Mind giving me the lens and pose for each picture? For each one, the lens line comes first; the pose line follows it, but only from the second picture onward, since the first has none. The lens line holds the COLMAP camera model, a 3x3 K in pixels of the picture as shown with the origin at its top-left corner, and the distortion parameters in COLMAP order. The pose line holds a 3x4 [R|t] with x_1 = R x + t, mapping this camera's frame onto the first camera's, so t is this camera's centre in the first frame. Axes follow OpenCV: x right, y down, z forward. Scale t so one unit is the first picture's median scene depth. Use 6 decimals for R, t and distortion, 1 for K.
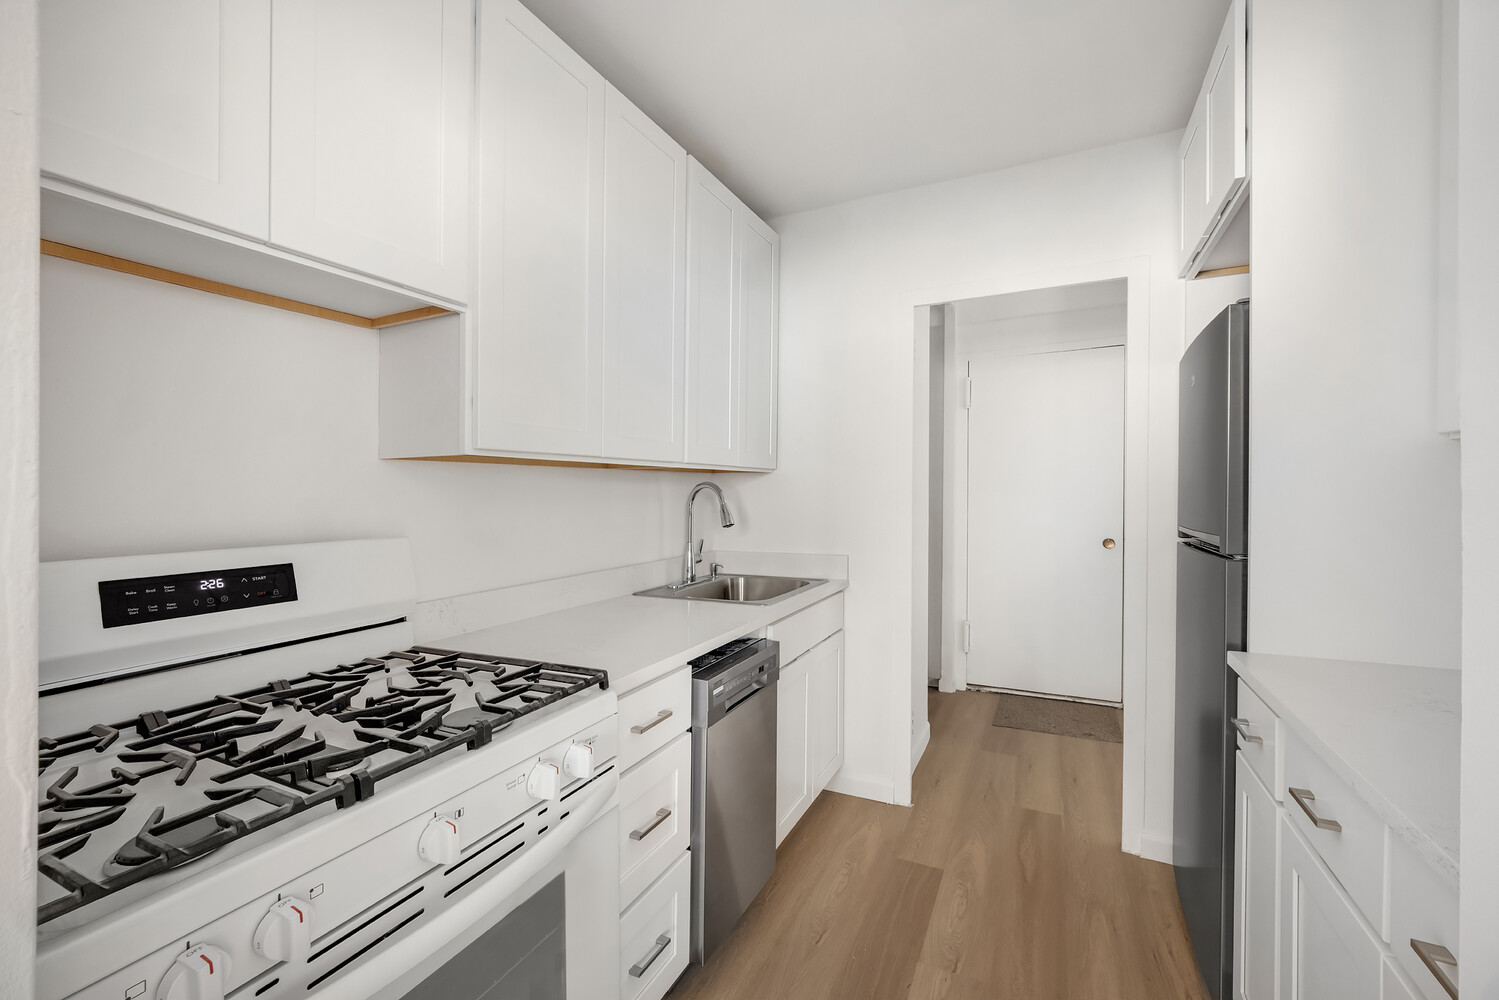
lens RADIAL K [[631.5, 0, 749.5], [0, 631.5, 500.0], [0, 0, 1]] dist [-0.000190, -0.000009]
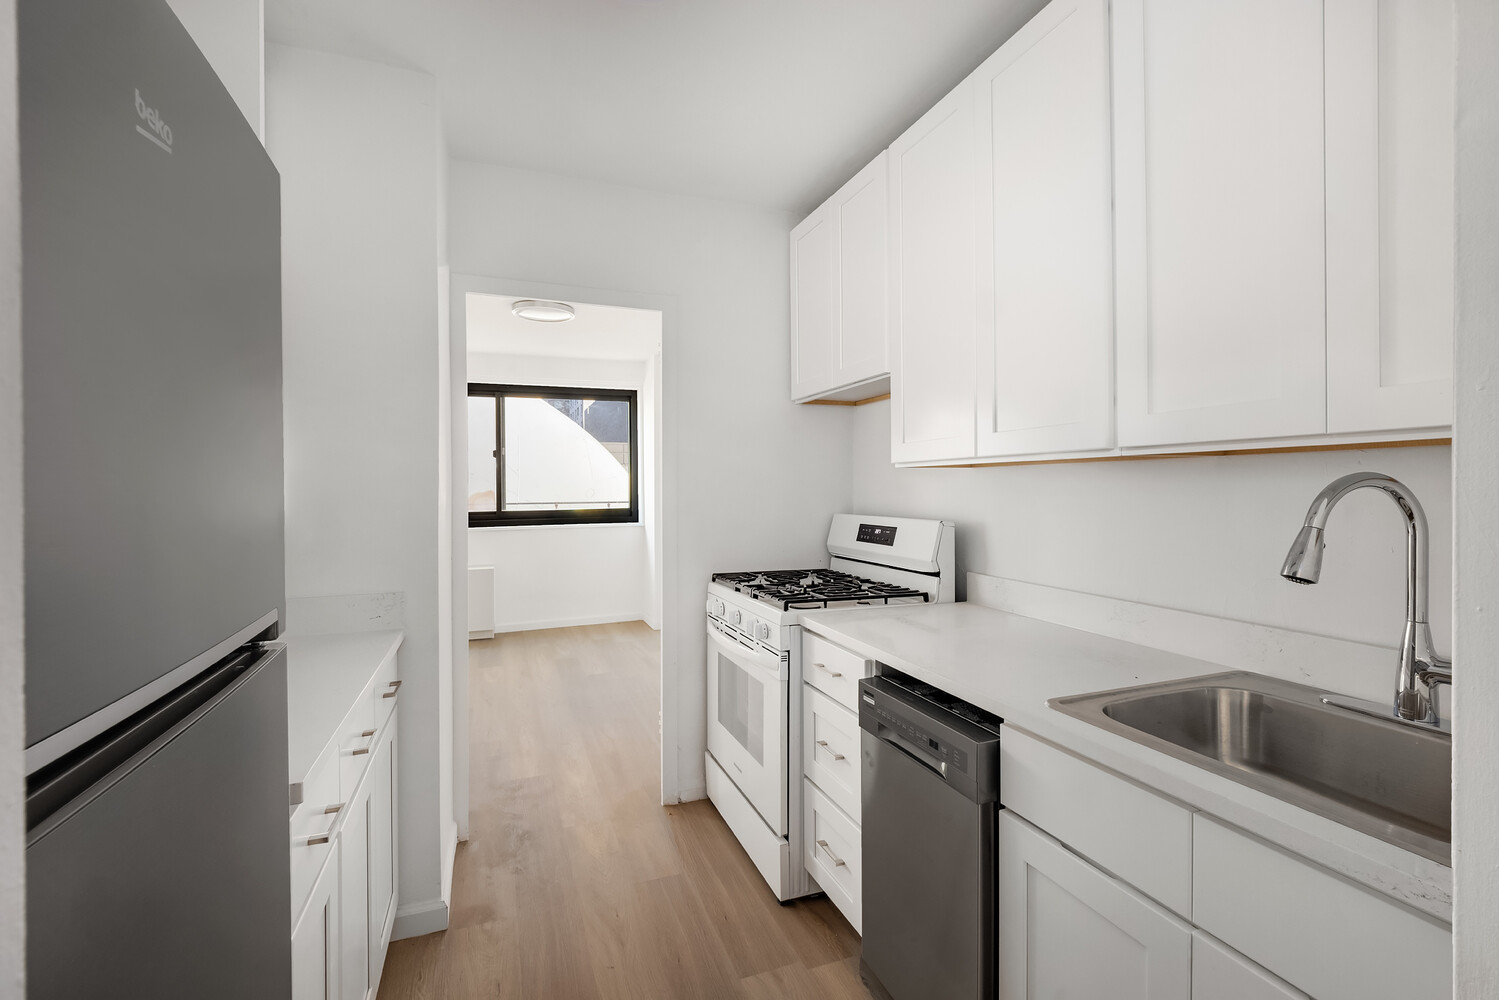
lens RADIAL K [[656.7, 0, 751.8], [0, 656.7, 483.6], [0, 0, 1]] dist [0.015402, -0.000171]
pose [[-0.678721, 0.002692, -0.734391, 0.724646], [-0.002032, 0.999983, 0.005544, -0.029663], [0.734394, 0.005255, -0.678703, 1.403622]]
